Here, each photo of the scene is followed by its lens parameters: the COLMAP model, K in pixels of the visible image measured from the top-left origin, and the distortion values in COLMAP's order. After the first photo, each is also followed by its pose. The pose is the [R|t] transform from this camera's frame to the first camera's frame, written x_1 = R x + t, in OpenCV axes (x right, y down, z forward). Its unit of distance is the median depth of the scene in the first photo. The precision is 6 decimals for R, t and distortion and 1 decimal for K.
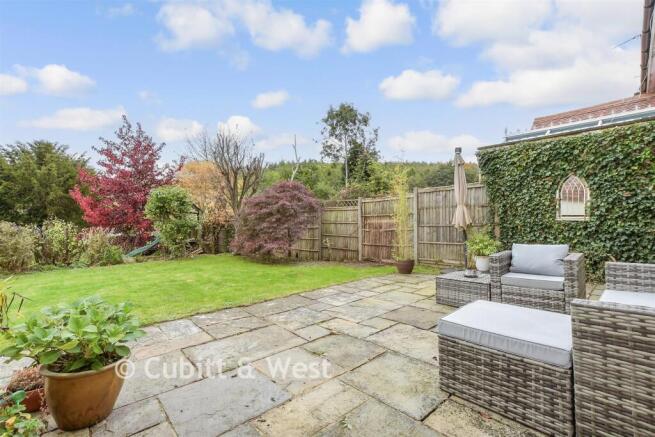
lens RADIAL K [[286.5, 0, 331.8], [0, 286.5, 214.6], [0, 0, 1]] dist [0.002077, 0.000201]
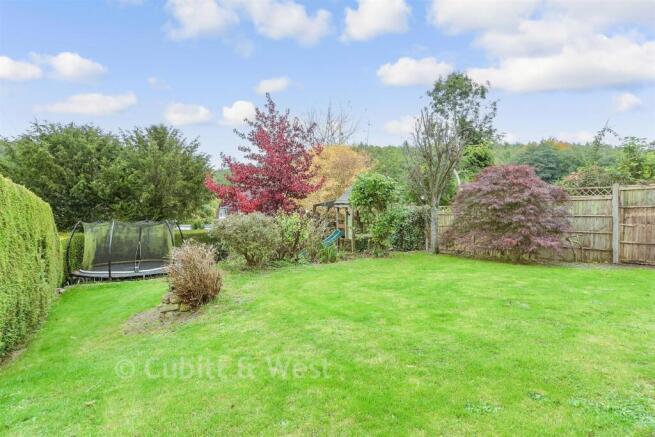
lens RADIAL K [[330.2, 0, 323.8], [0, 330.2, 220.4], [0, 0, 1]] dist [-0.007389, -0.000870]
pose [[0.993192, 0.007691, -0.116232, -0.398876], [-0.003080, 0.999203, 0.039798, 0.005030], [0.116446, -0.039169, 0.992424, -0.003523]]
